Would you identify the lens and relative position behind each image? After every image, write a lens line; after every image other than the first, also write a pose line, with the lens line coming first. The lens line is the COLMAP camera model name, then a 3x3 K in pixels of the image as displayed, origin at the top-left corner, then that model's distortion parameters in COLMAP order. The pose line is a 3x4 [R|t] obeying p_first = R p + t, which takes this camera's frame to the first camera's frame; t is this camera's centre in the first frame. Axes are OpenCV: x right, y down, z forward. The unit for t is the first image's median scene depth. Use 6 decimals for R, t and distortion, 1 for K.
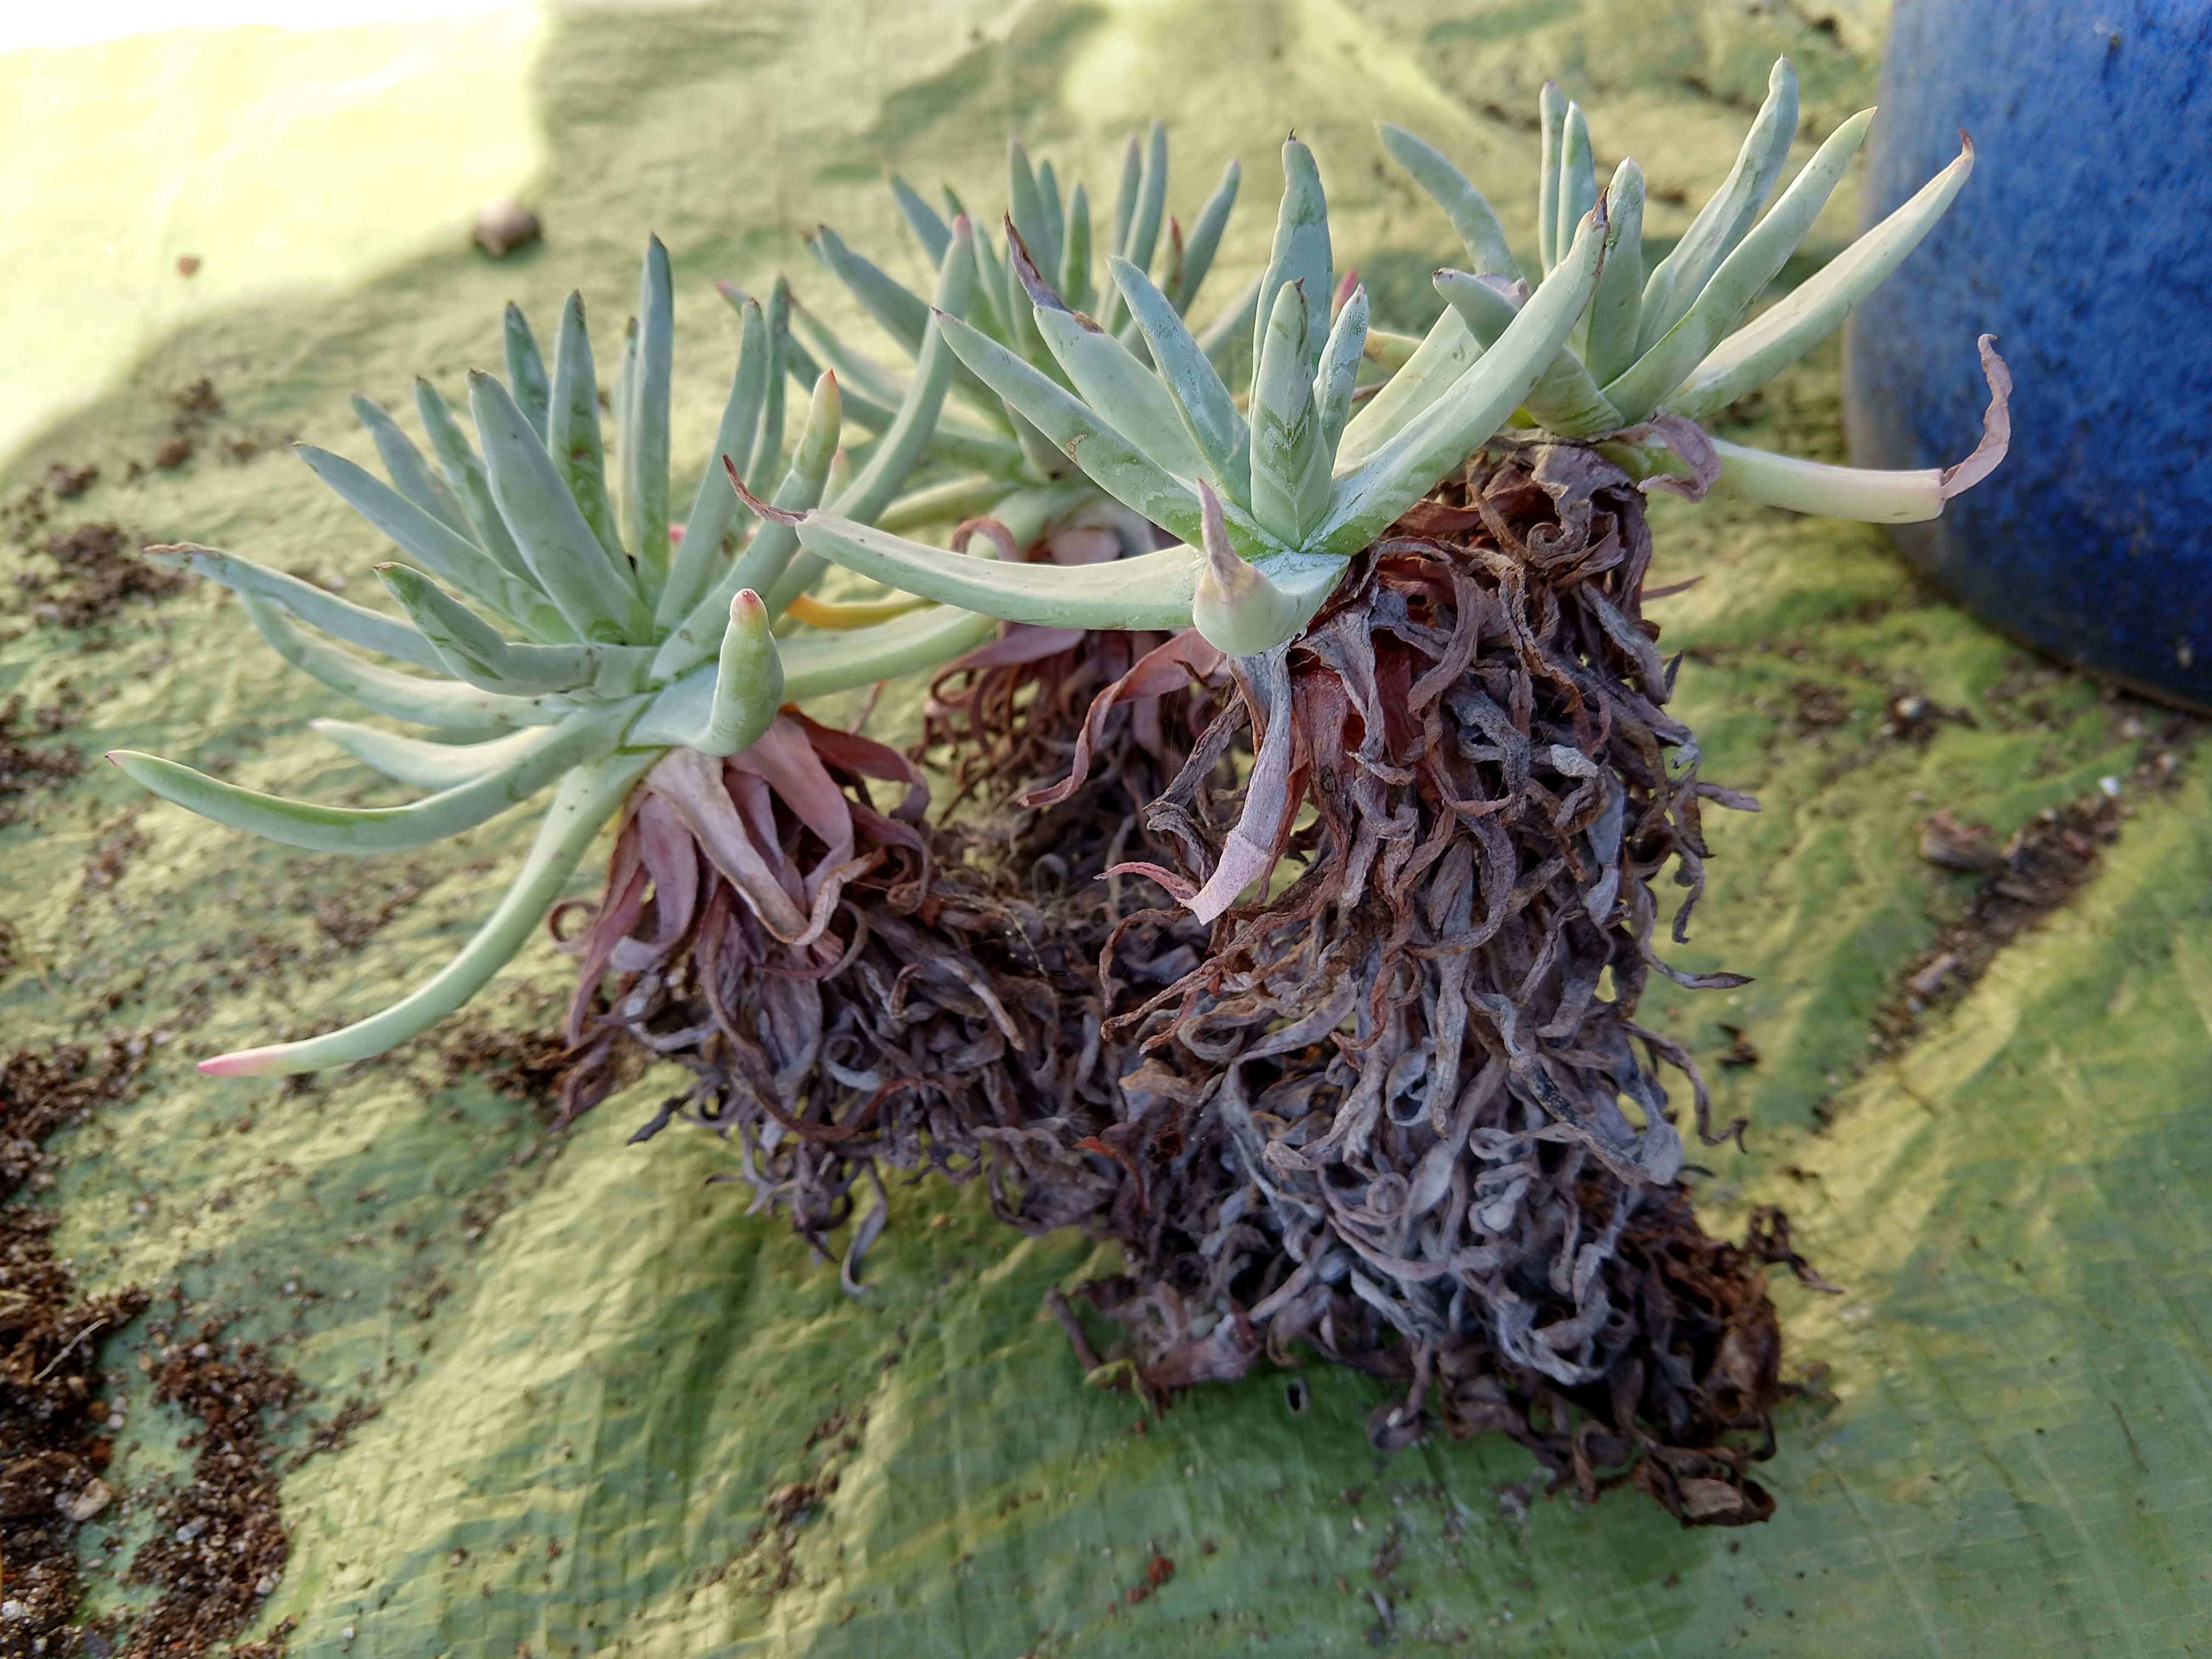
lens RADIAL K [[1713.3, 0, 1106.0], [0, 1713.3, 829.5], [0, 0, 1]] dist [-0.001314, -0.000729]
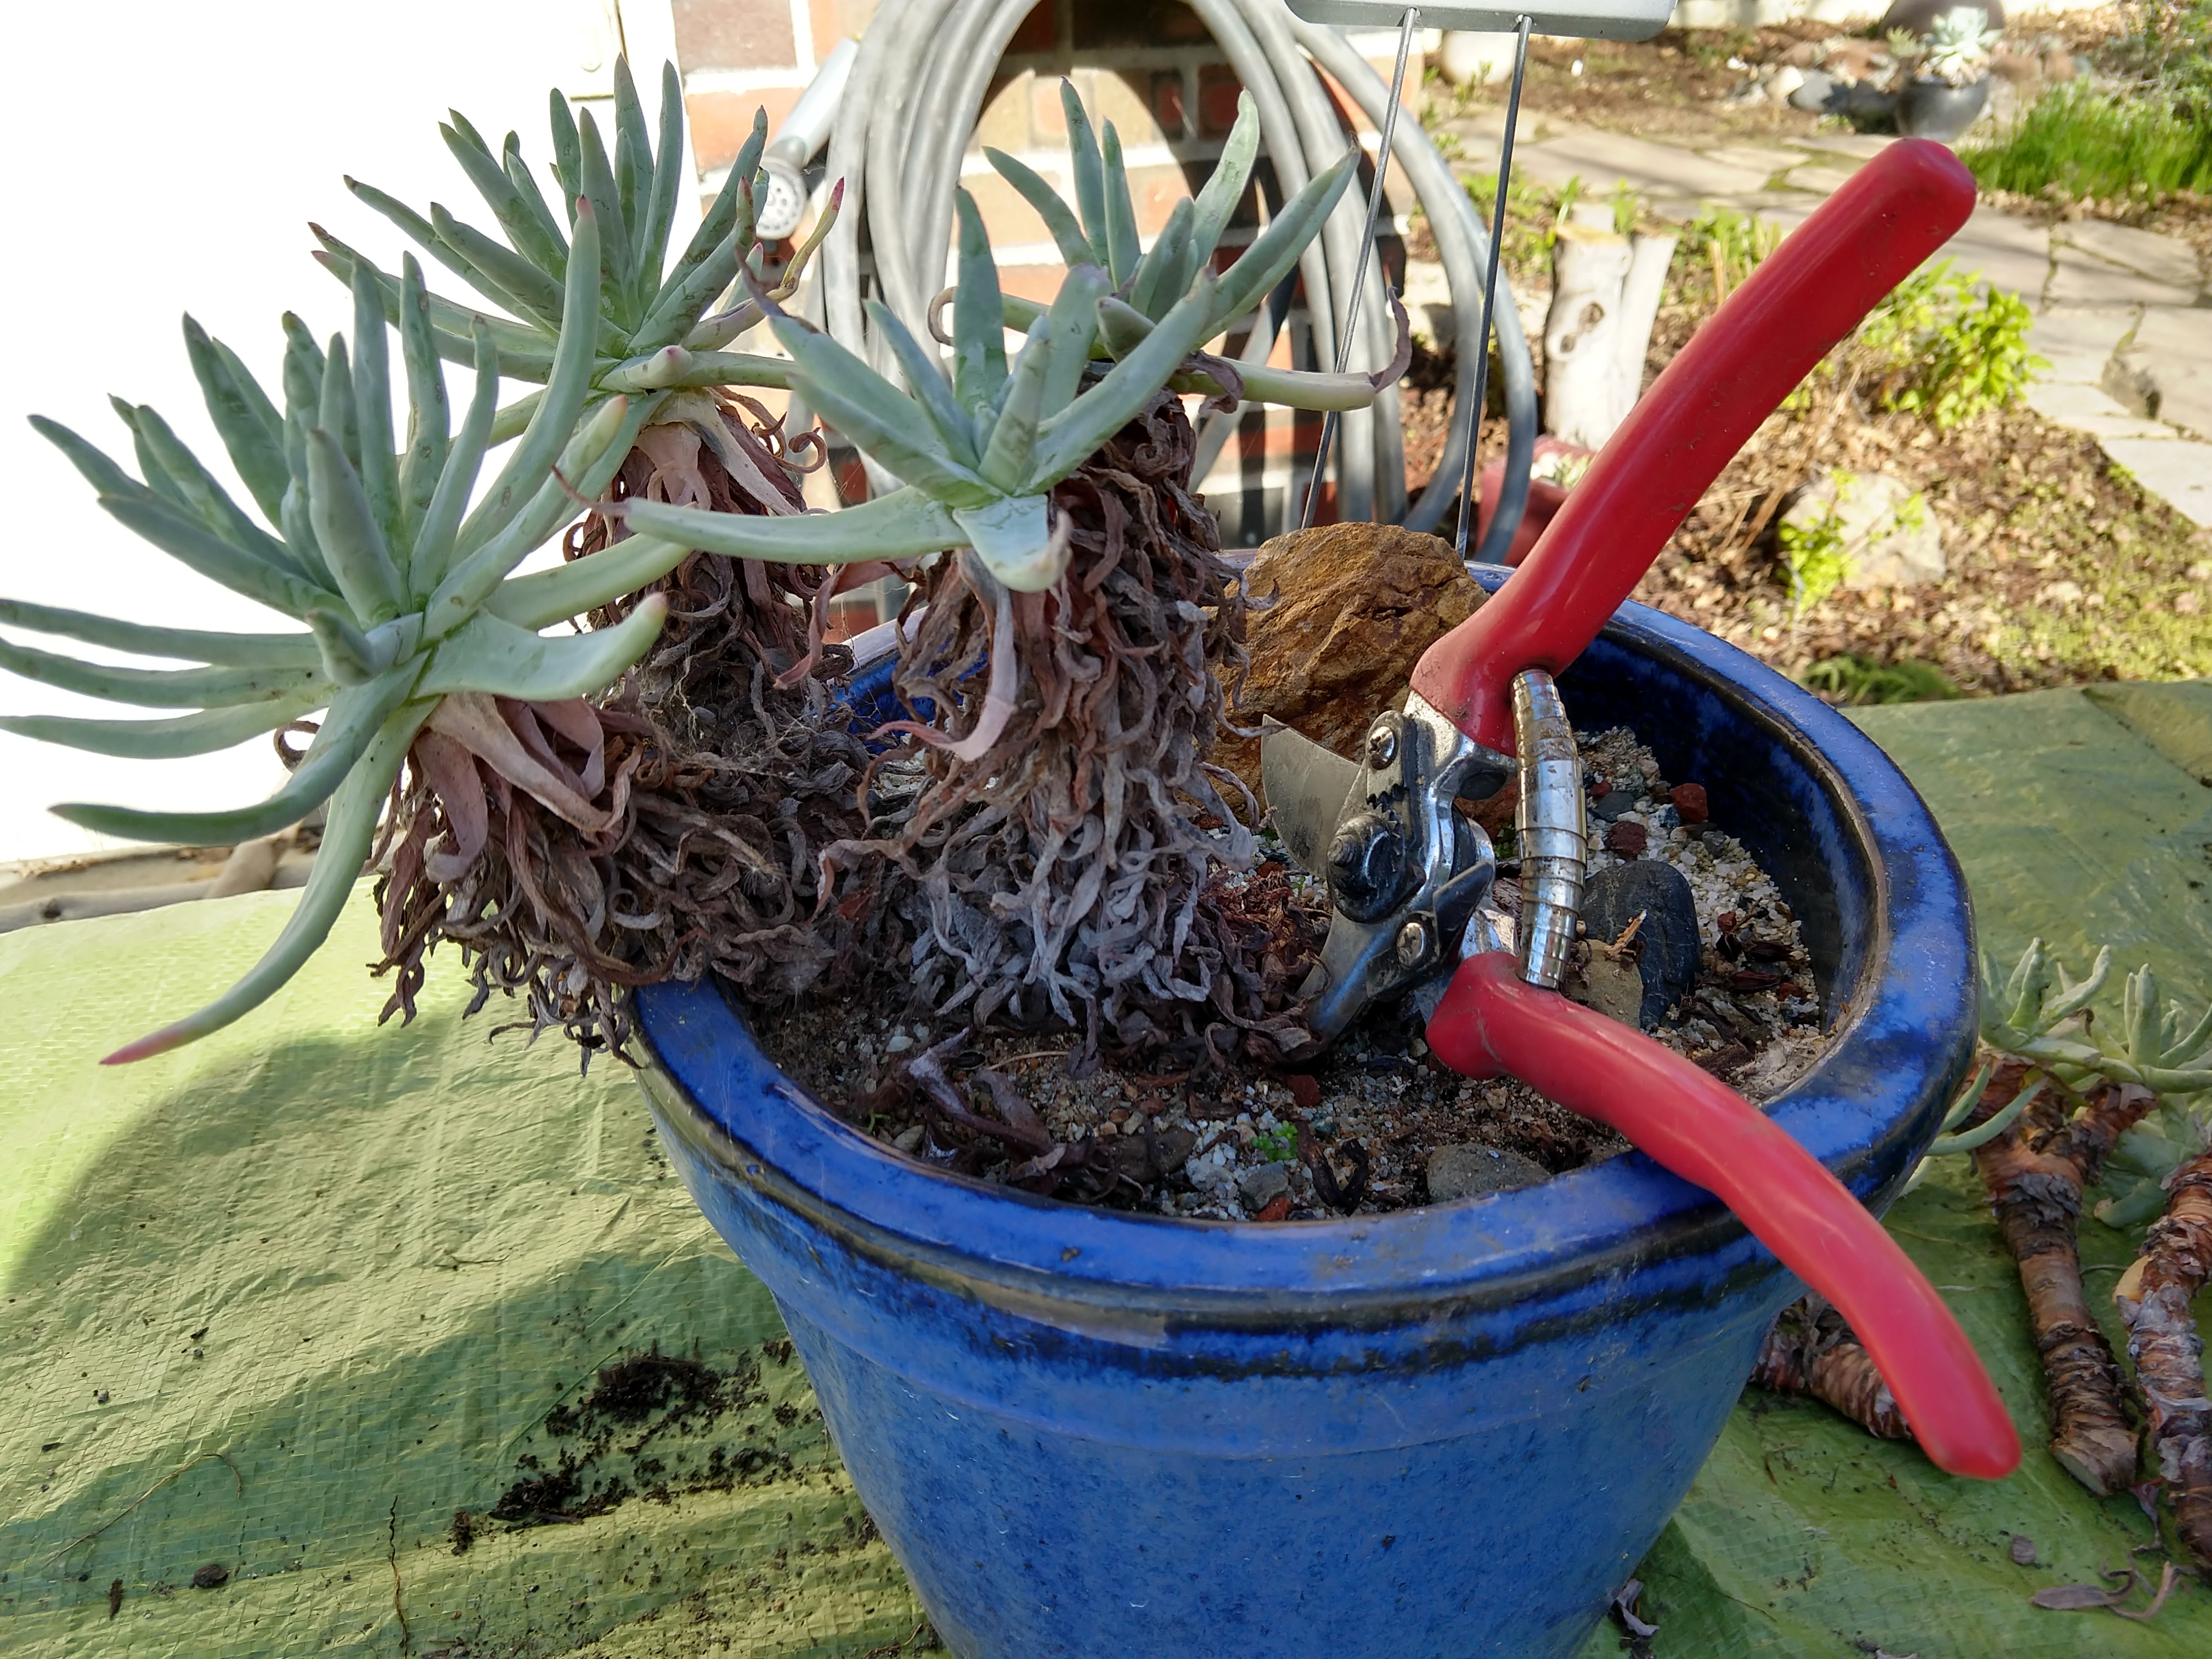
lens RADIAL K [[1713.3, 0, 1106.0], [0, 1713.3, 829.5], [0, 0, 1]] dist [-0.001314, -0.000729]
pose [[0.877690, -0.219790, 0.425854, -0.453491], [0.135992, 0.966325, 0.218454, -0.182854], [-0.459528, -0.133822, 0.878024, -0.295468]]
